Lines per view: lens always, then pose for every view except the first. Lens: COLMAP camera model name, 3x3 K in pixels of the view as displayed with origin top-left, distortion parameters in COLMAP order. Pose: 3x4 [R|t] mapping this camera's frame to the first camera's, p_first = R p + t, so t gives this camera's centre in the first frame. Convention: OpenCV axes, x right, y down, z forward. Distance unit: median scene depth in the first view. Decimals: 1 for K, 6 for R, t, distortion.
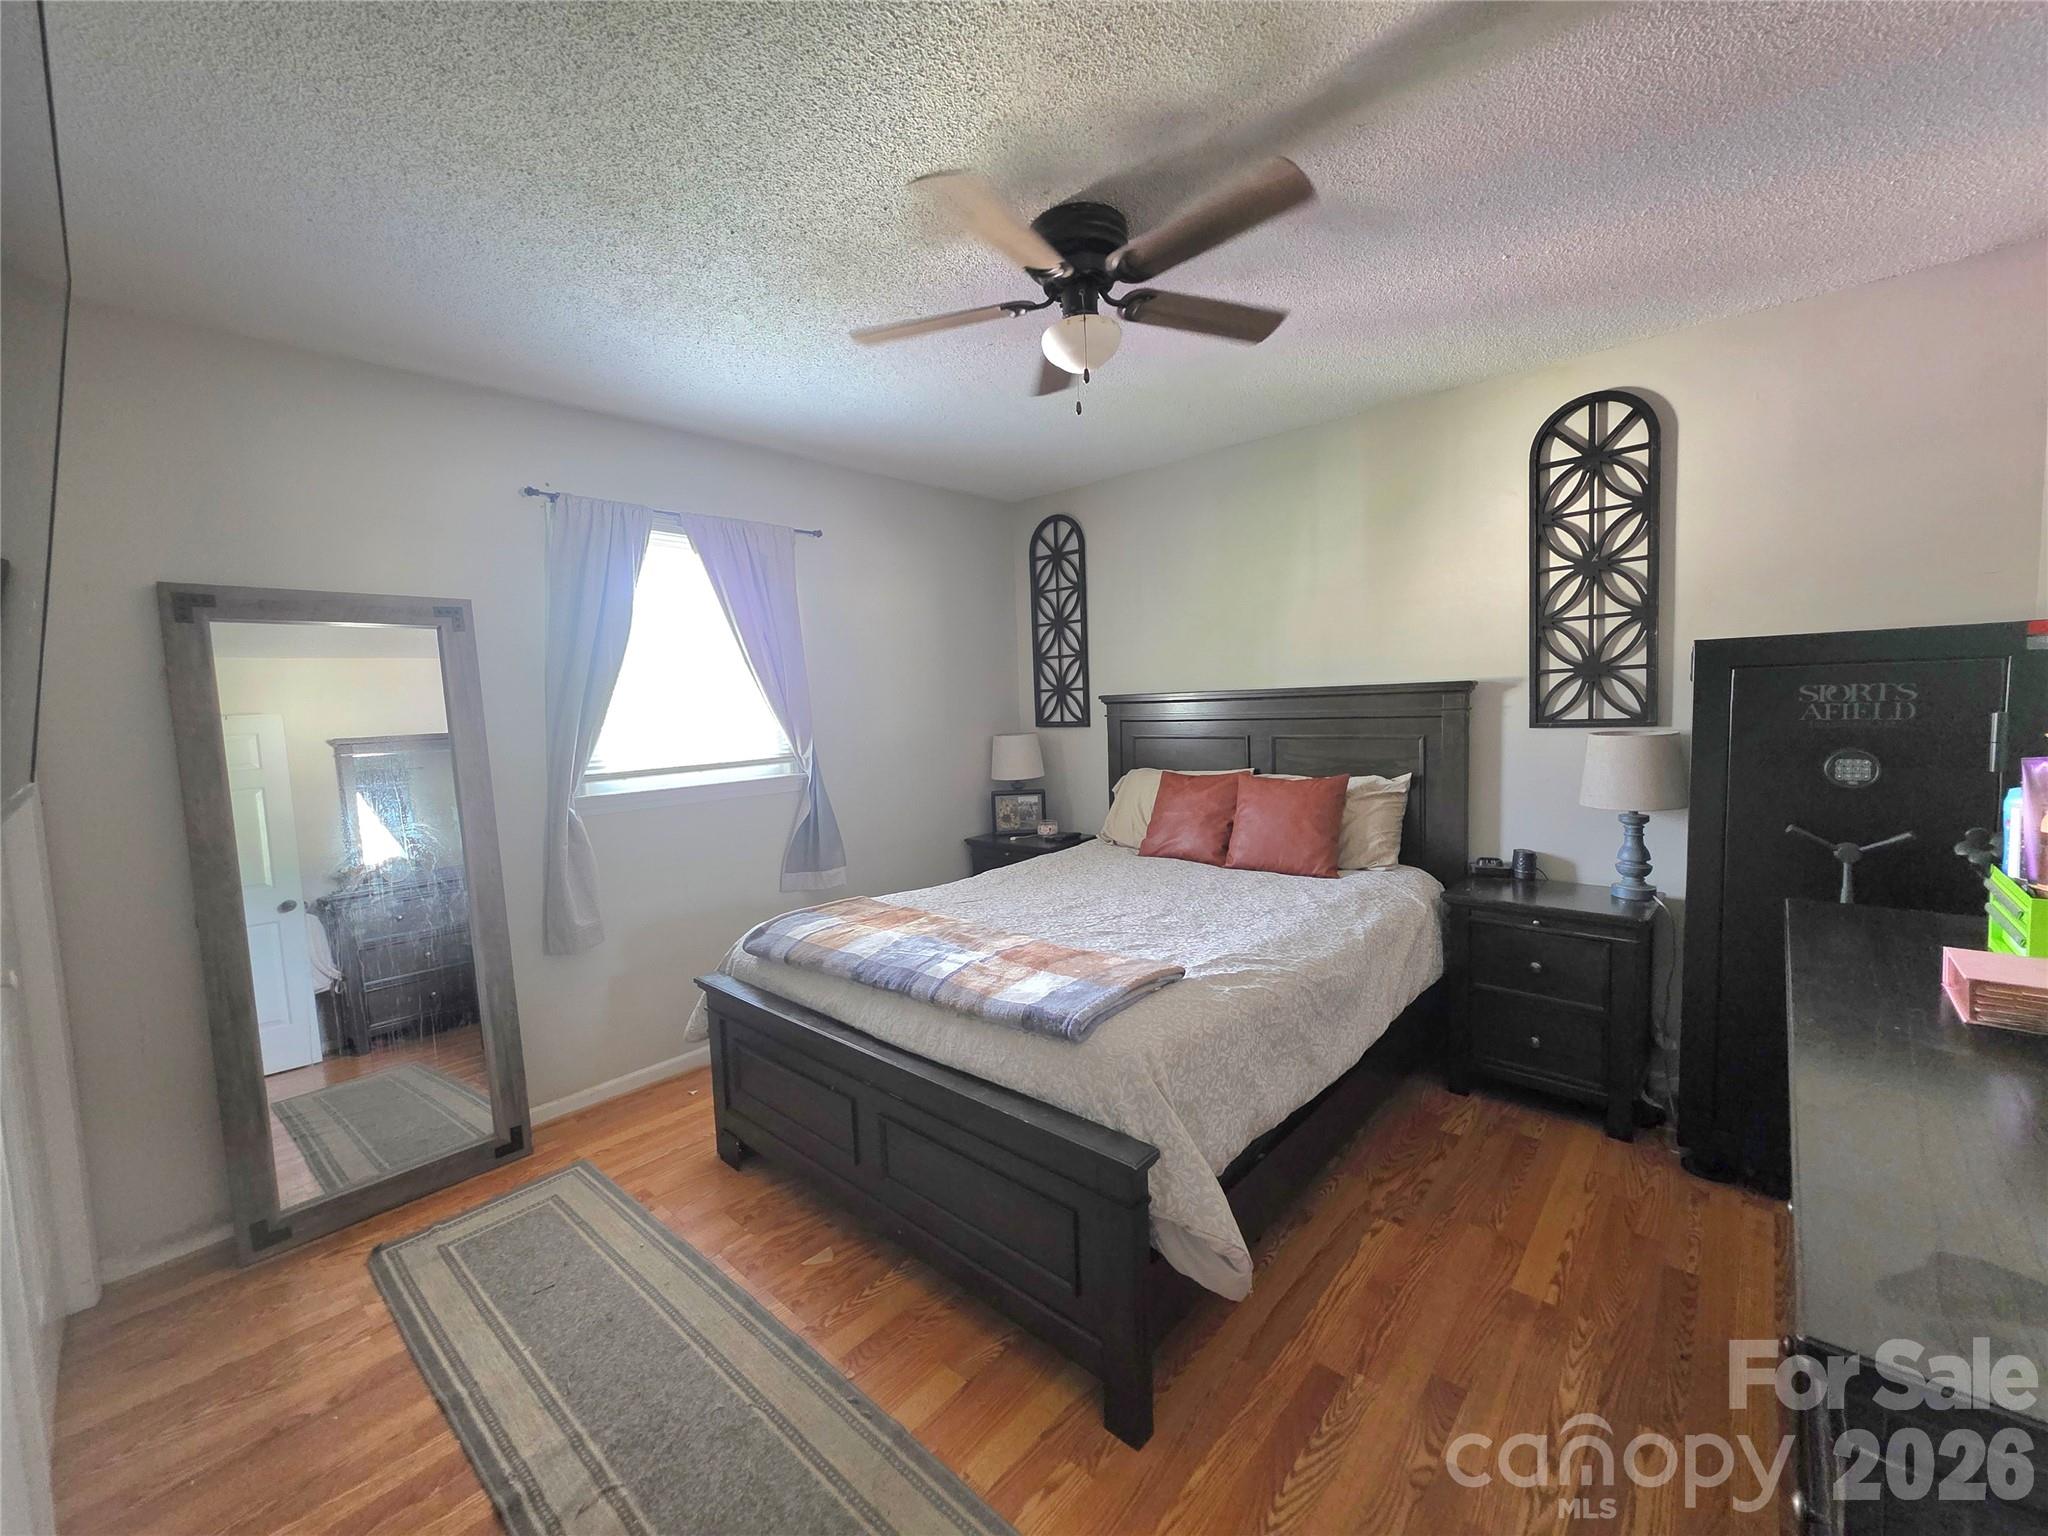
lens RADIAL K [[821.4, 0, 1013.7], [0, 821.4, 766.9], [0, 0, 1]] dist [-0.000115, 0.000429]
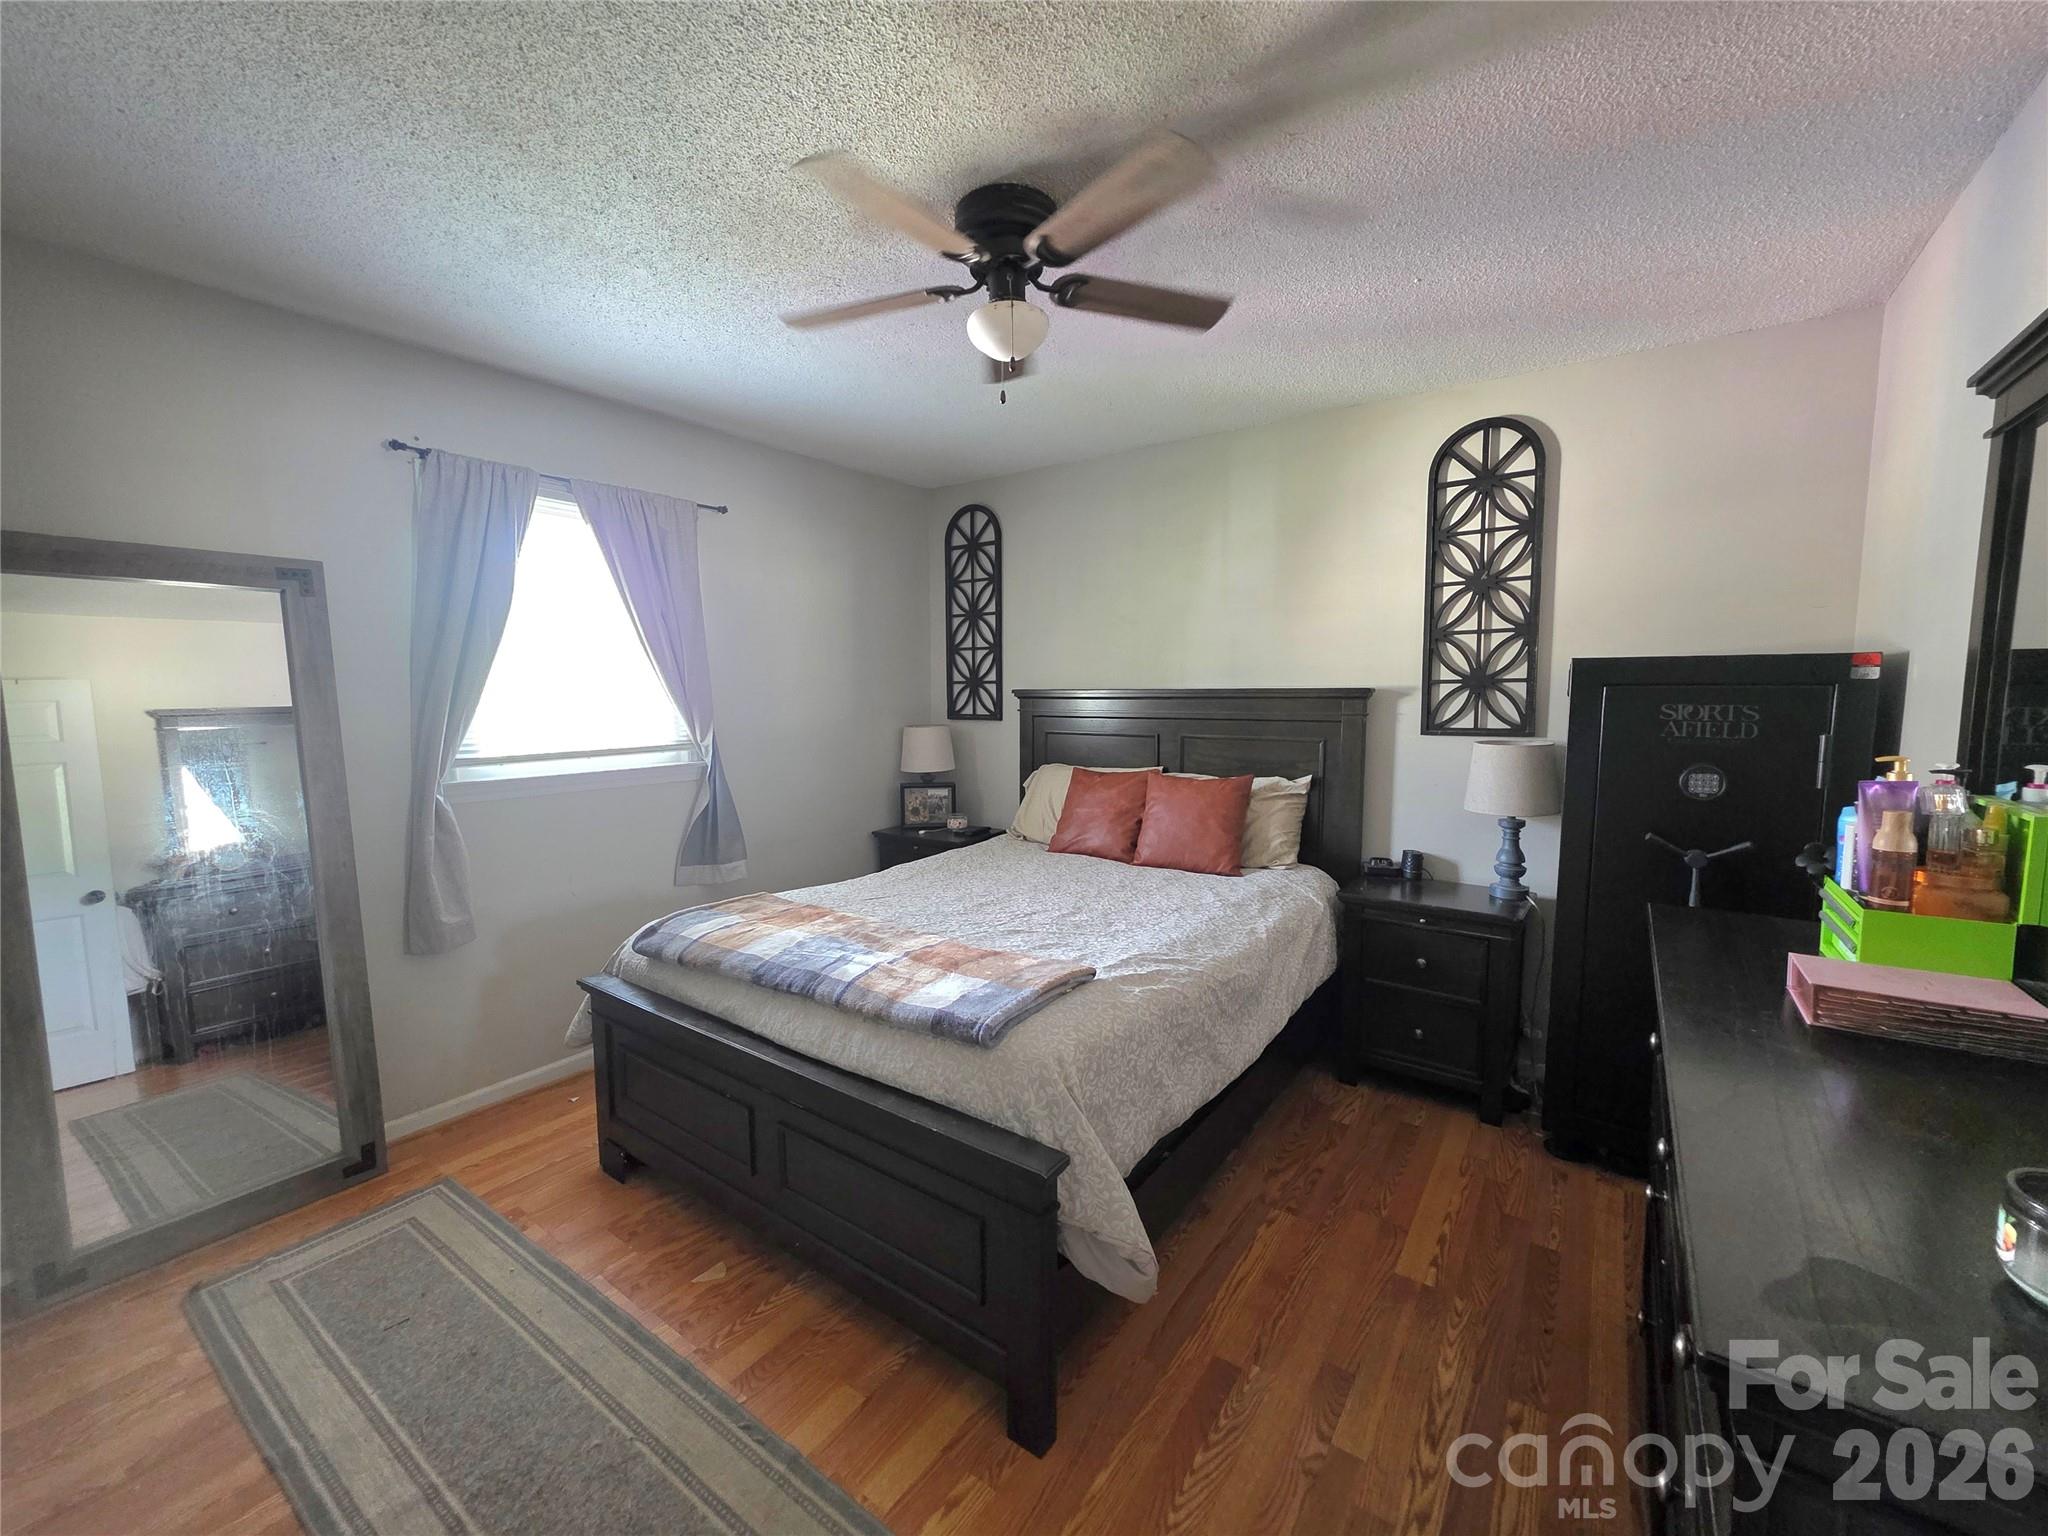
lens RADIAL K [[821.4, 0, 1015.2], [0, 821.4, 766.8], [0, 0, 1]] dist [-0.000115, 0.000429]
pose [[0.993171, 0.022024, 0.114570, -0.006400], [-0.023383, 0.999671, 0.010534, -0.006189], [-0.114300, -0.013141, 0.993359, 0.018078]]
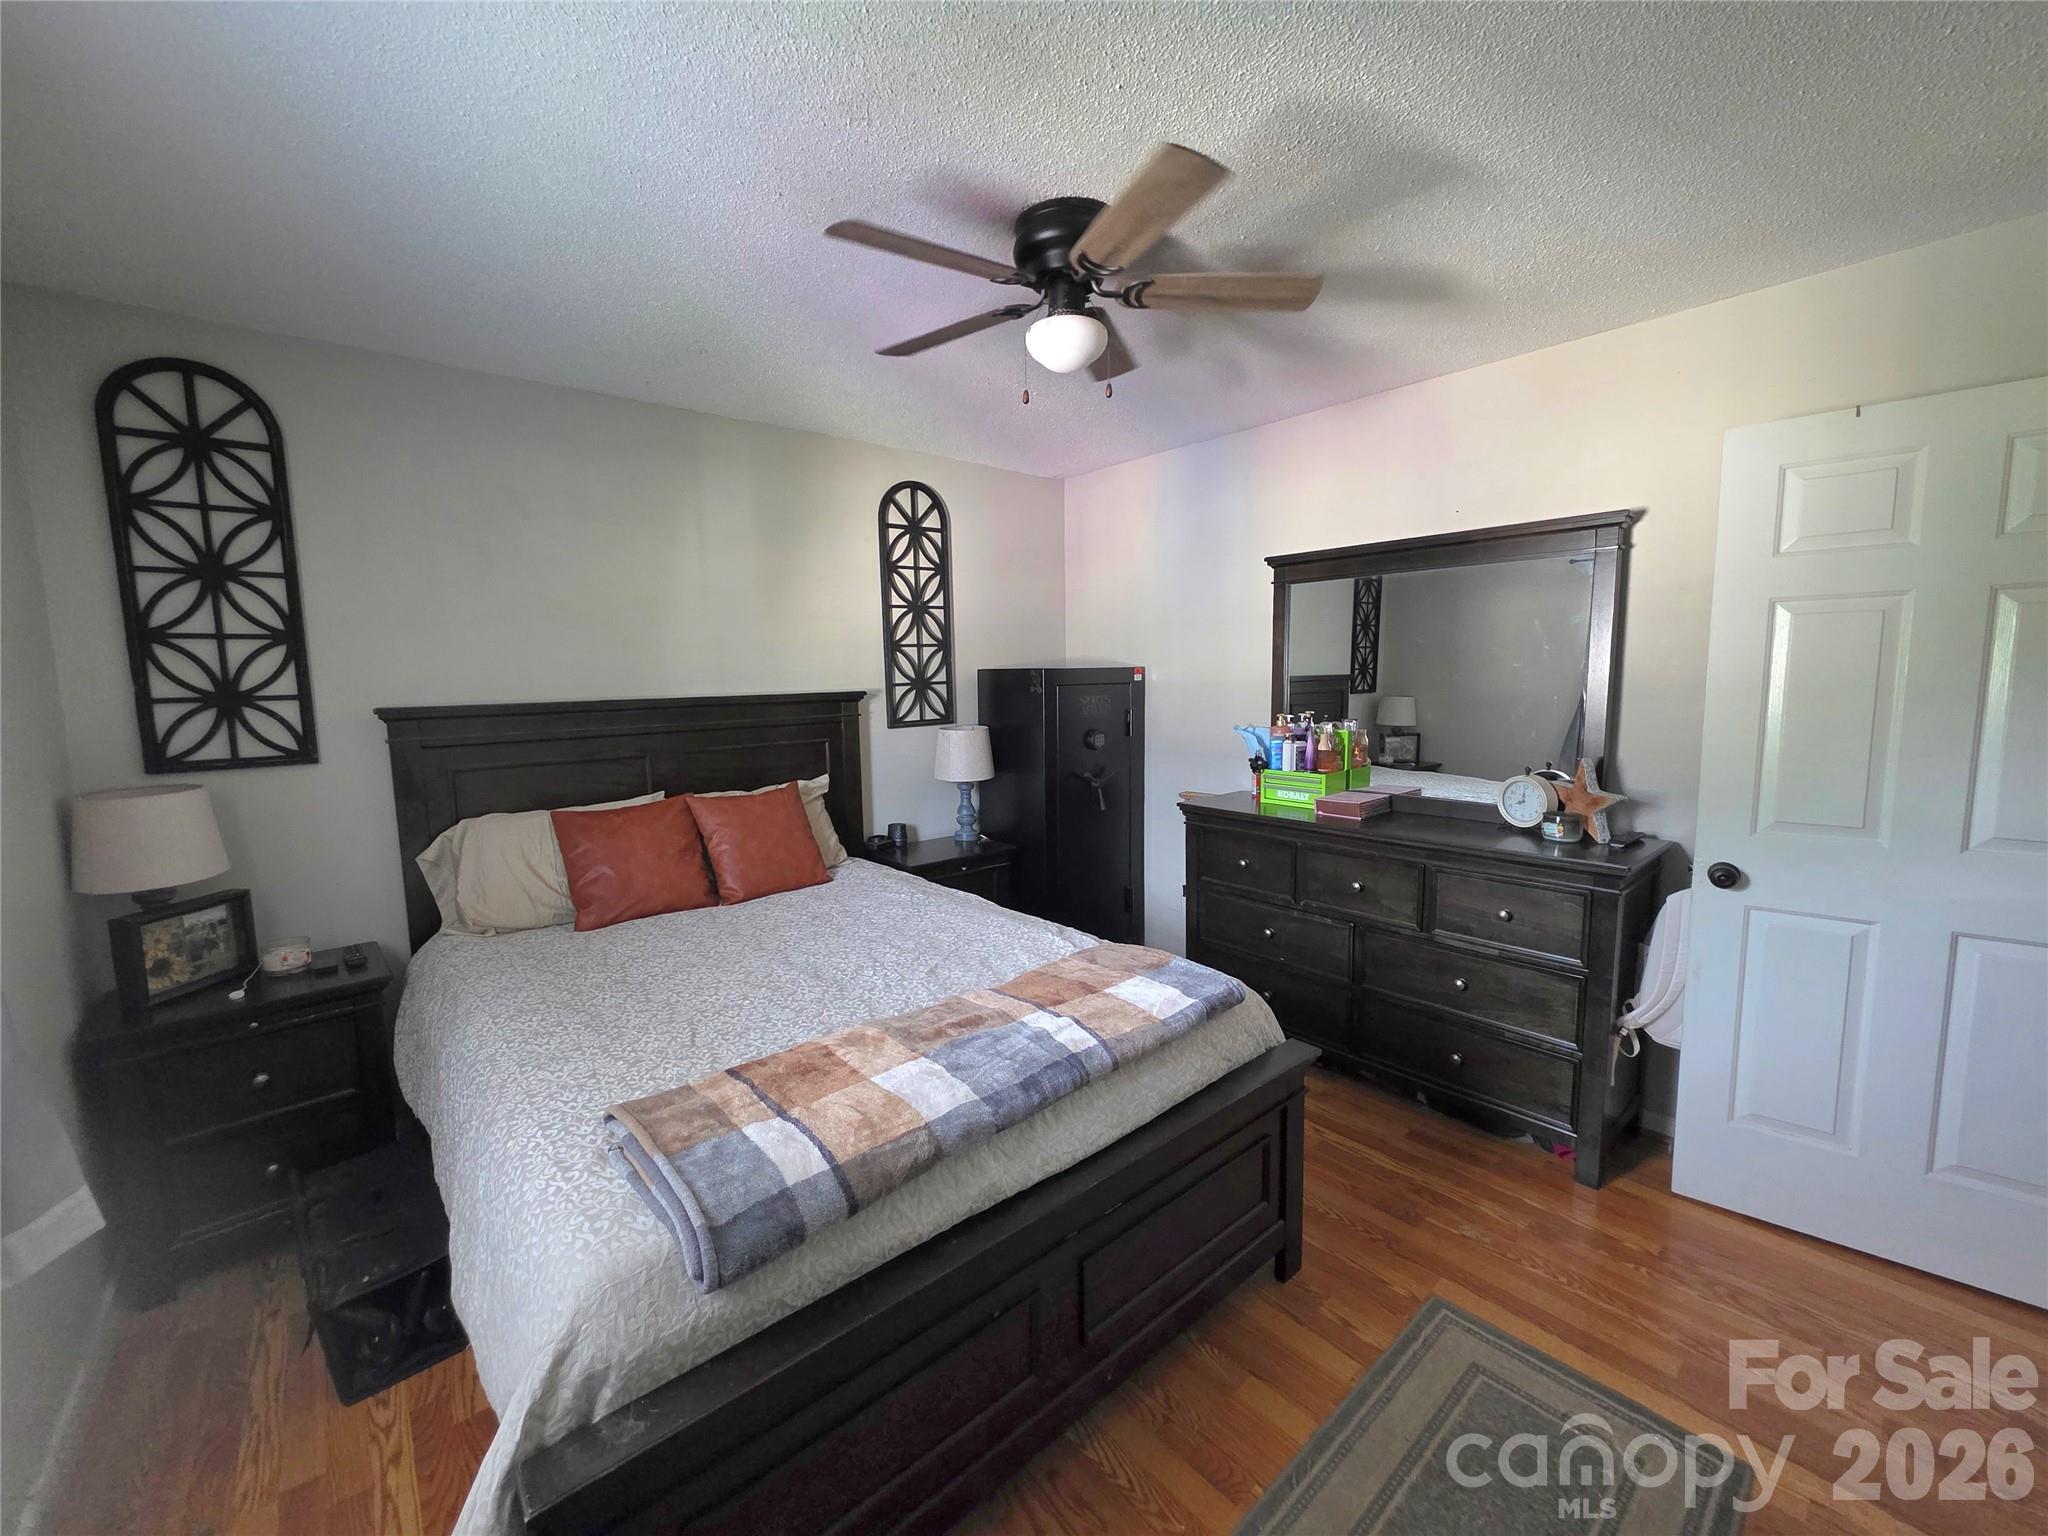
lens RADIAL K [[821.4, 0, 1014.5], [0, 821.4, 767.2], [0, 0, 1]] dist [-0.000115, 0.000429]
pose [[0.117953, -0.083146, 0.989532, -0.672276], [0.093602, 0.992983, 0.072278, -0.067003], [-0.988598, 0.084097, 0.124908, 0.711320]]
